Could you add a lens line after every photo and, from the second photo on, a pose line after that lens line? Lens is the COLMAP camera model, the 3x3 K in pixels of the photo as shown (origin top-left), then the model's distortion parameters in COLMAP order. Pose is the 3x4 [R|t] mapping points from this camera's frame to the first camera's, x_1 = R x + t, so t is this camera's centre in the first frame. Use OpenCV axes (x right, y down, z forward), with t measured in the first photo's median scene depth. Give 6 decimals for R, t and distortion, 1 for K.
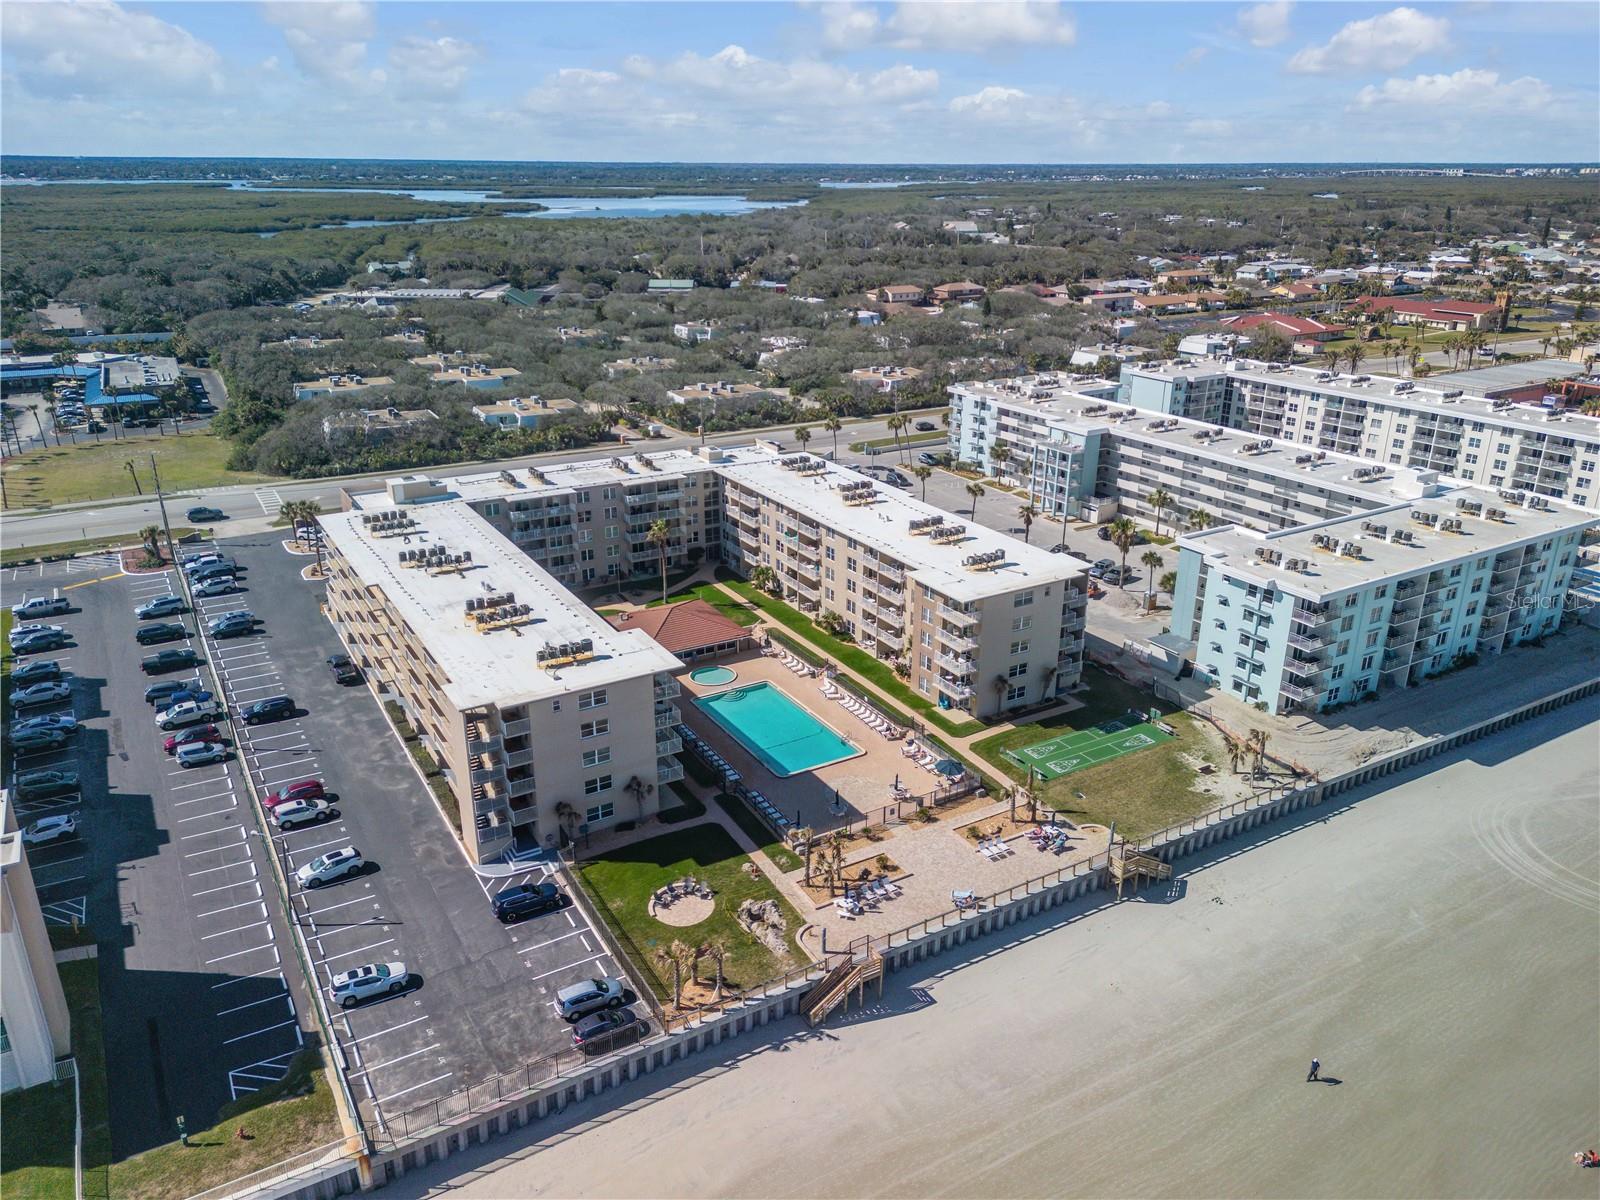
lens RADIAL K [[1142.3, 0, 803.1], [0, 1142.3, 600.5], [0, 0, 1]] dist [0.103330, -0.116687]
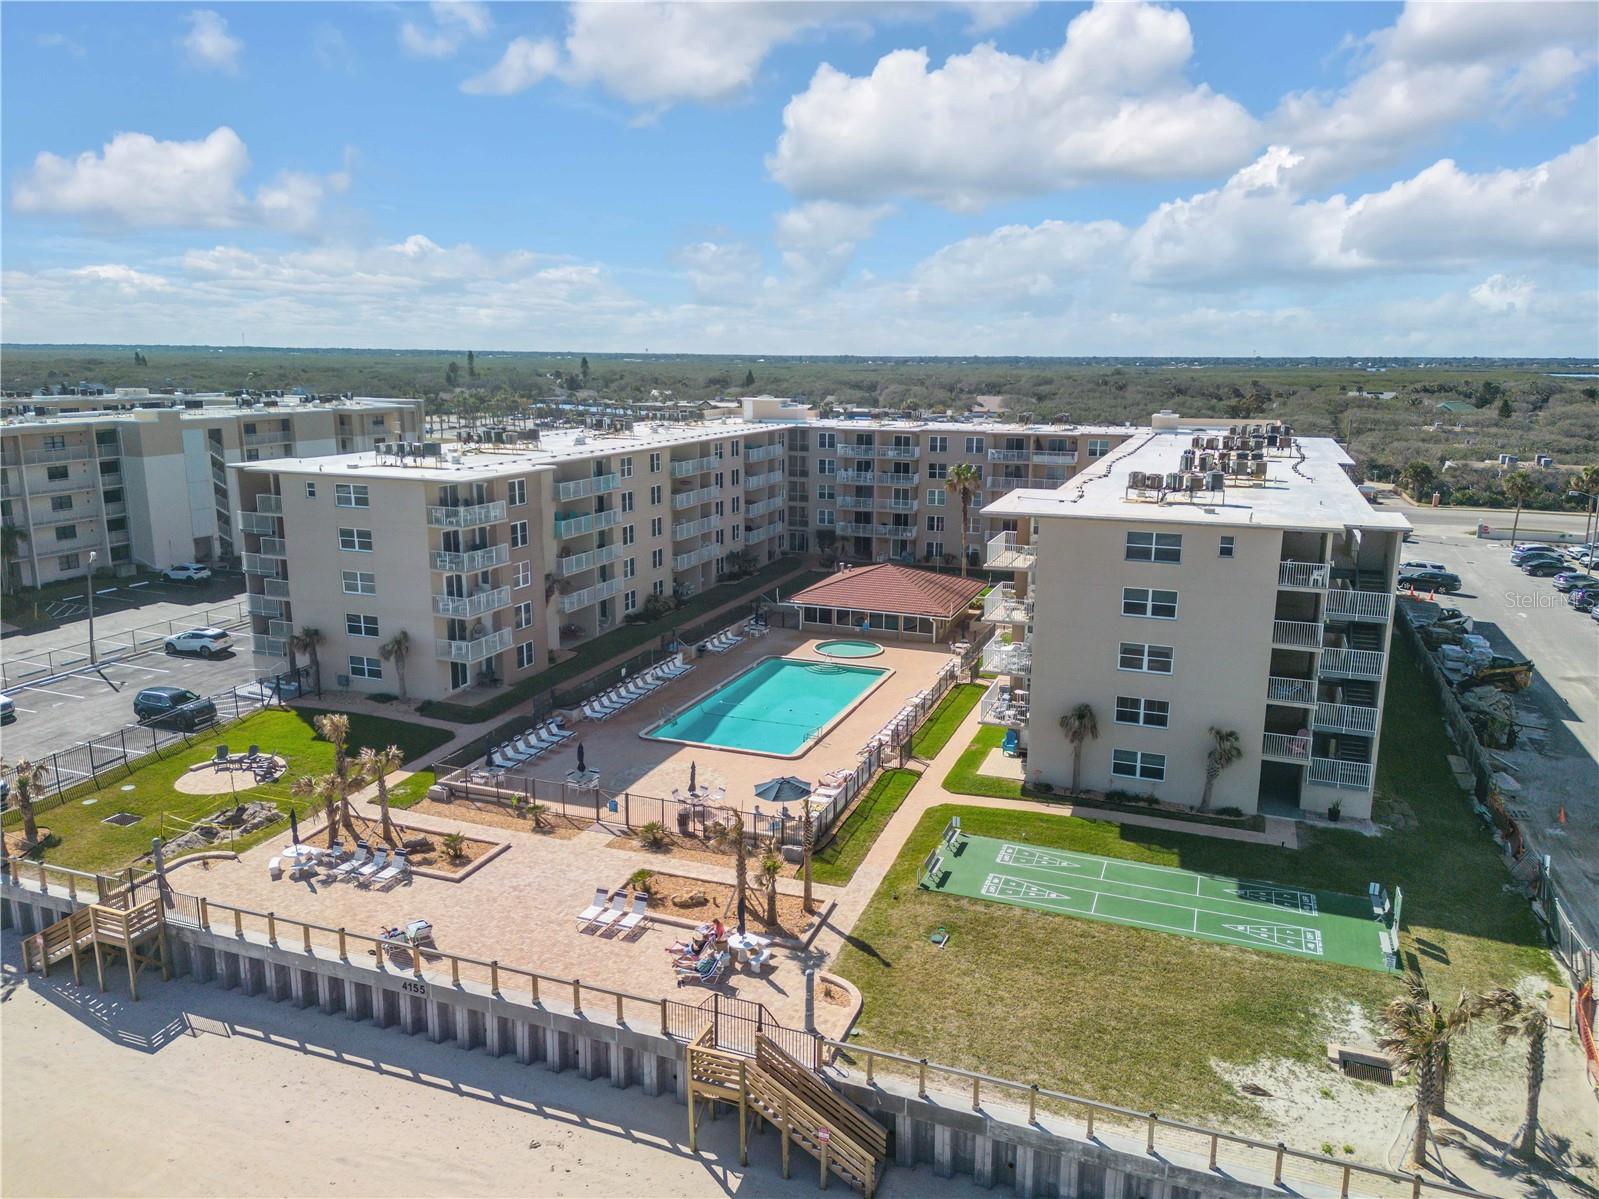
lens RADIAL K [[1144.7, 0, 802.0], [0, 1144.7, 600.6], [0, 0, 1]] dist [0.076894, -0.076244]
pose [[0.619533, 0.165313, -0.767366, 0.441327], [-0.284620, 0.958357, -0.023330, 0.066429], [0.731553, 0.232861, 0.640785, 0.582561]]
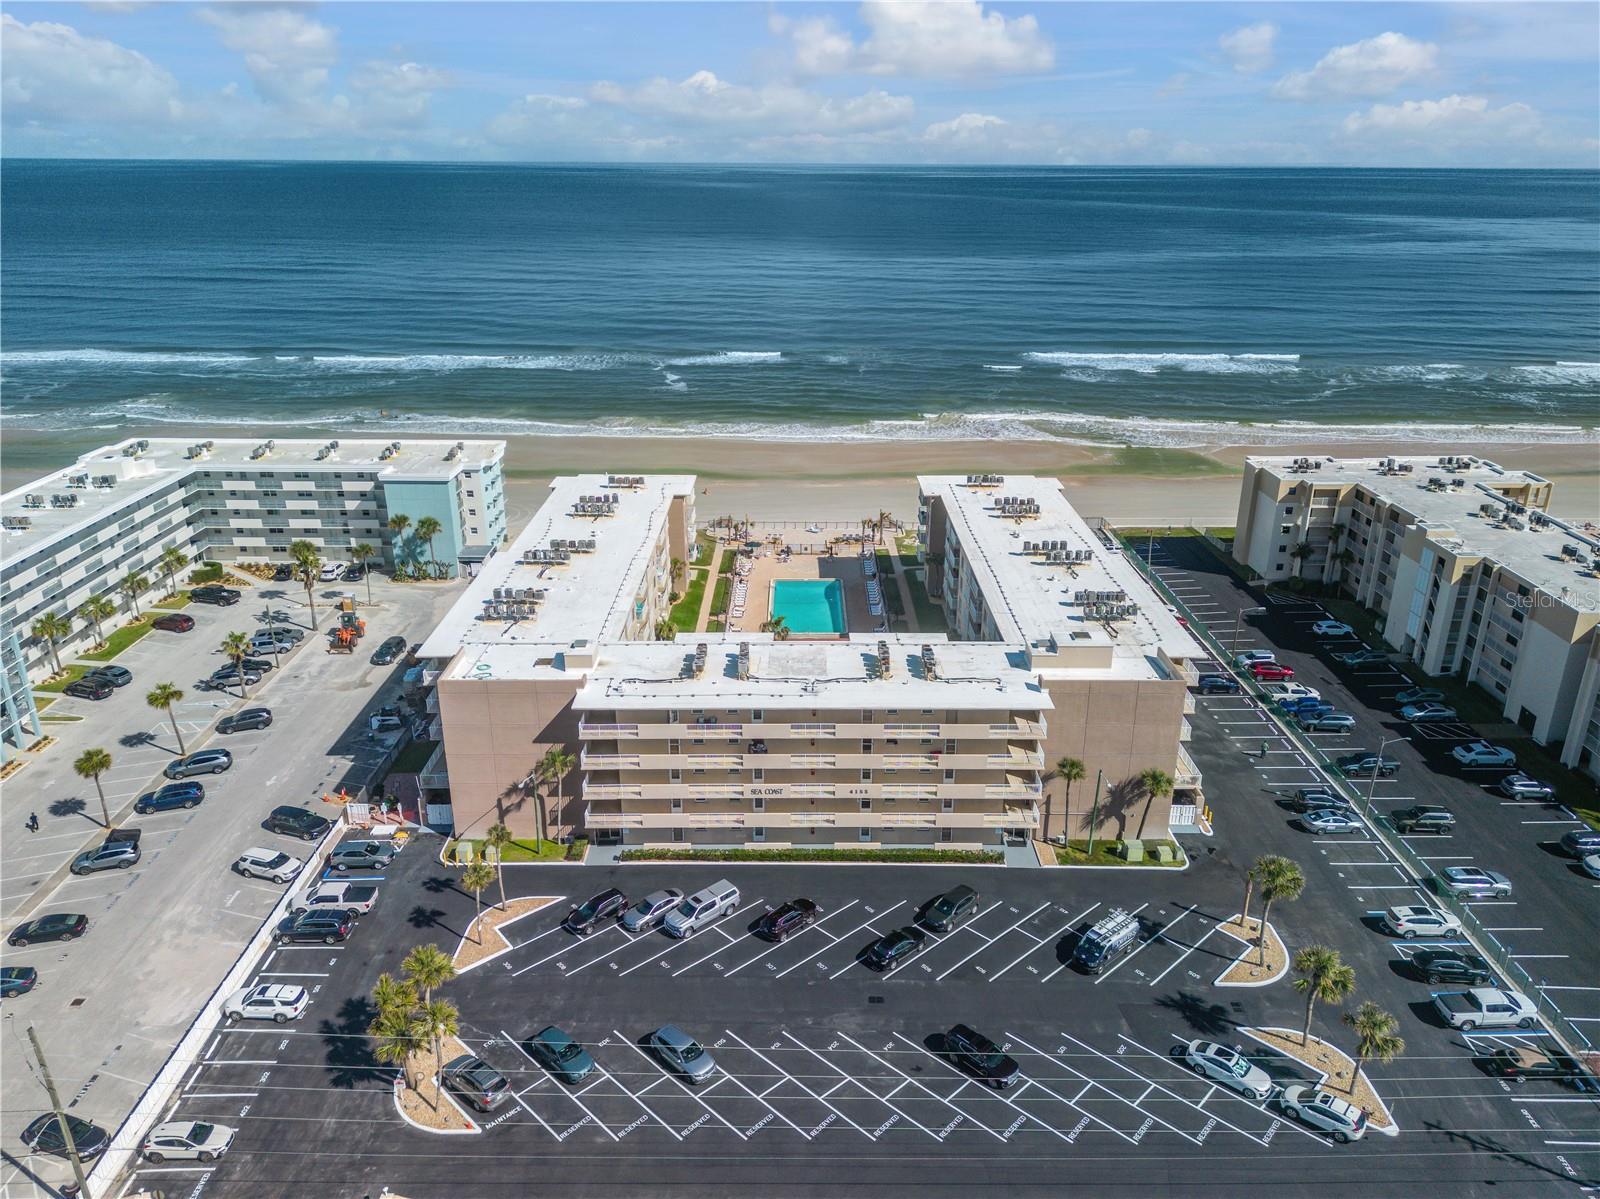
lens RADIAL K [[1145.4, 0, 802.5], [0, 1145.4, 600.6], [0, 0, 1]] dist [0.076894, -0.076244]
pose [[-0.859777, -0.189459, 0.474224, -0.604974], [0.176301, 0.761414, 0.623832, -0.666220], [-0.479272, 0.619963, -0.621244, 1.739603]]
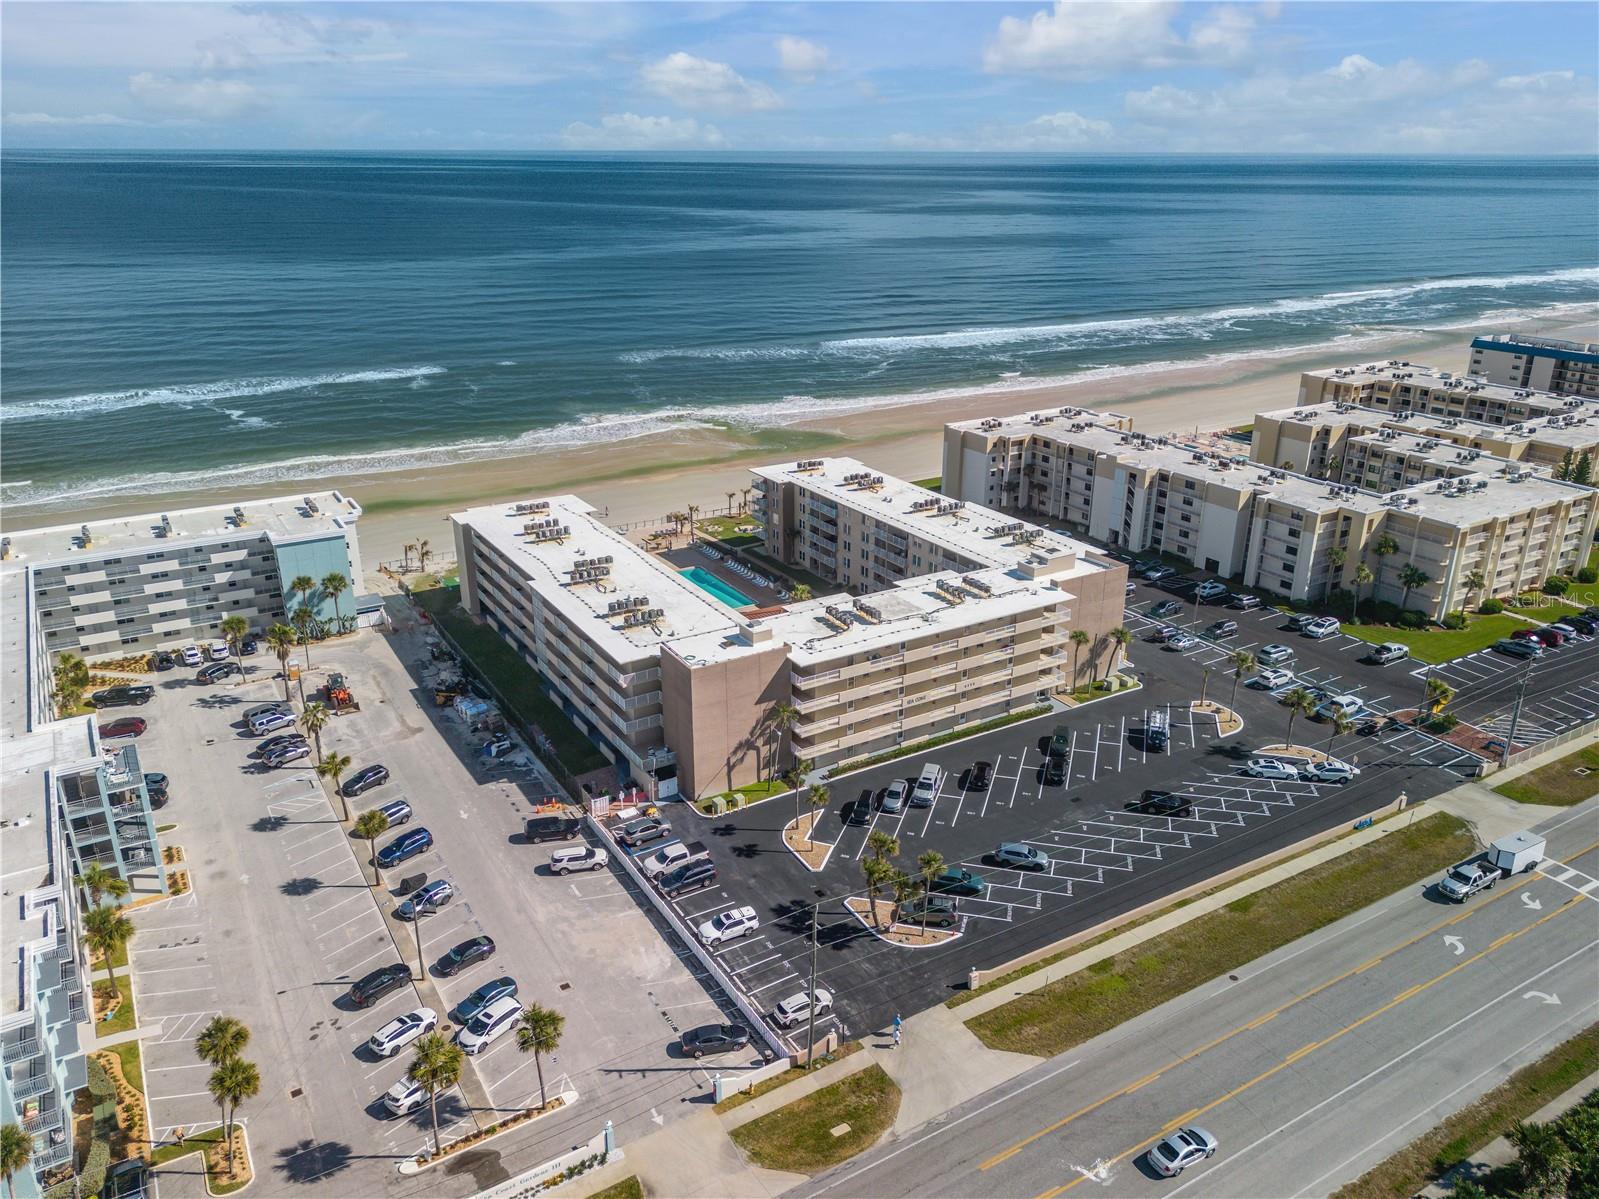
lens RADIAL K [[1163.0, 0, 803.4], [0, 1163.0, 605.7], [0, 0, 1]] dist [0.091324, -0.084267]
pose [[-0.999788, -0.002794, -0.020422, -0.127404], [-0.015782, 0.741079, 0.671232, -0.861562], [0.013259, 0.671412, -0.740966, 2.072075]]
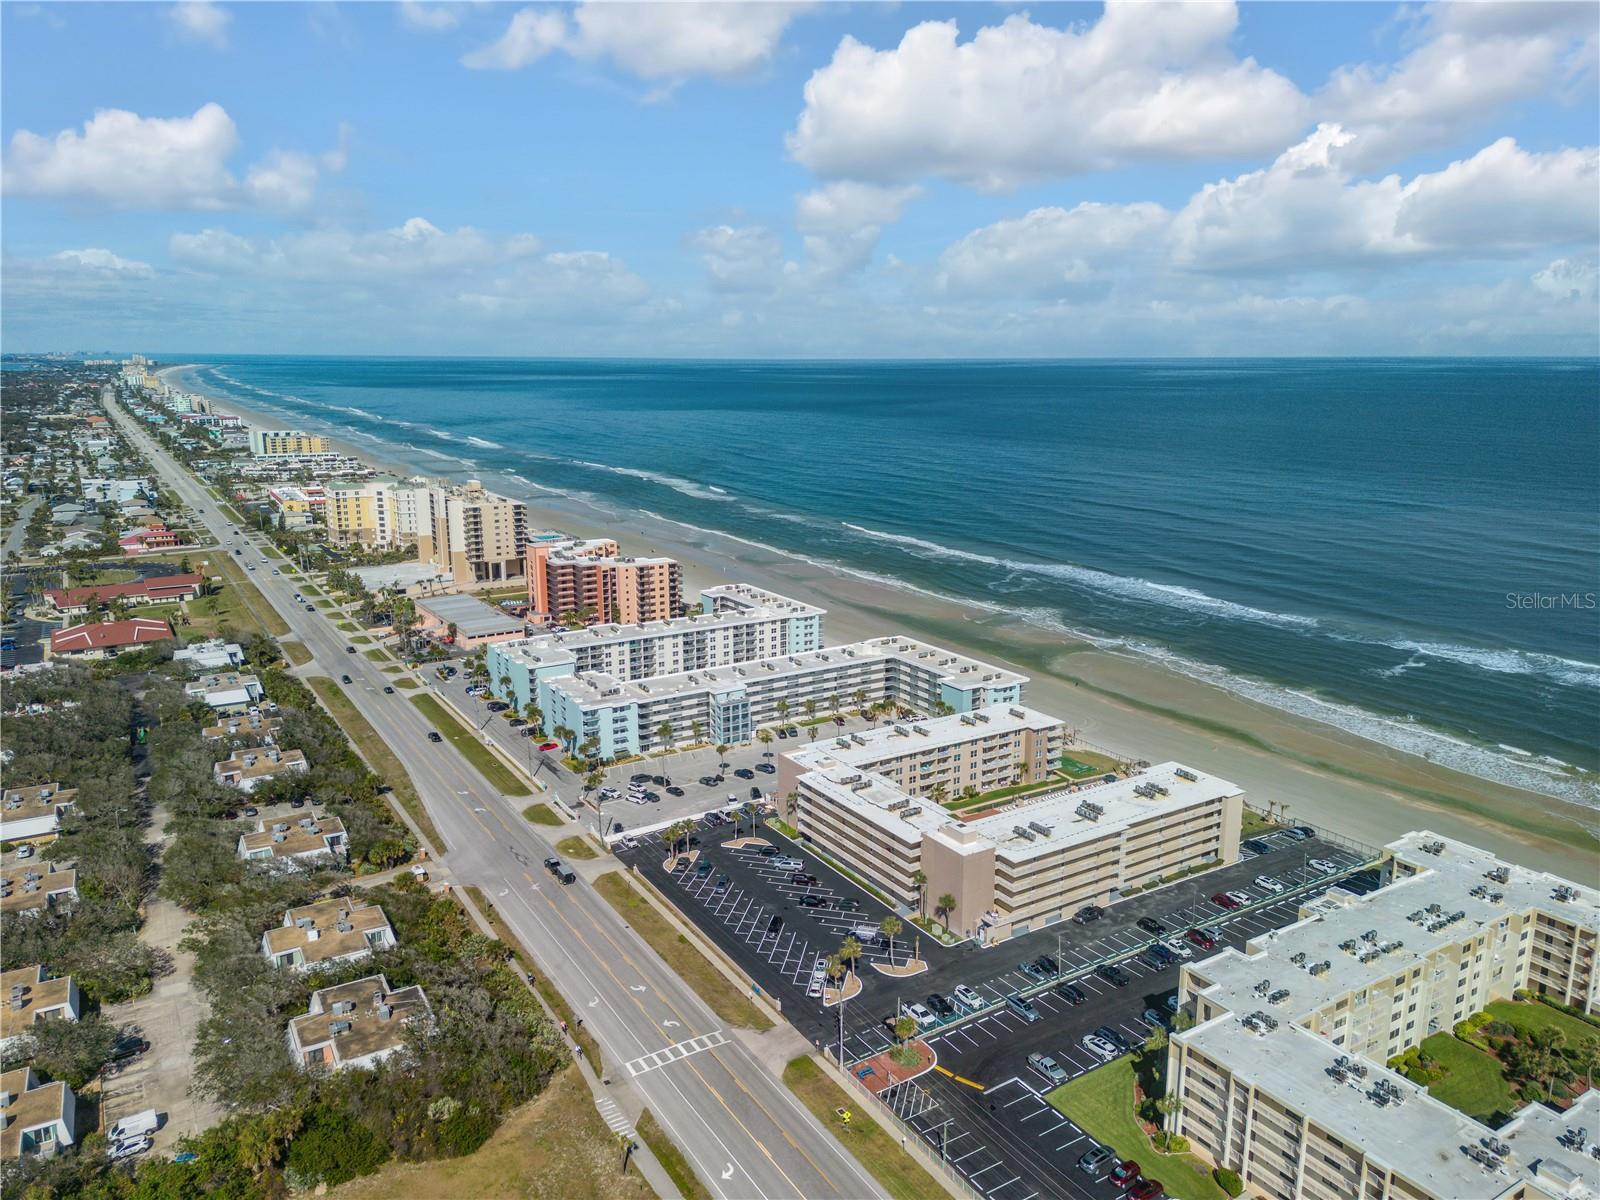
lens RADIAL K [[1145.4, 0, 802.5], [0, 1145.4, 601.1], [0, 0, 1]] dist [0.076894, -0.076244]
pose [[-0.029118, -0.217080, 0.975719, -1.921468], [0.357043, 0.909479, 0.212998, -0.843456], [-0.933634, 0.354576, 0.051025, 1.188758]]
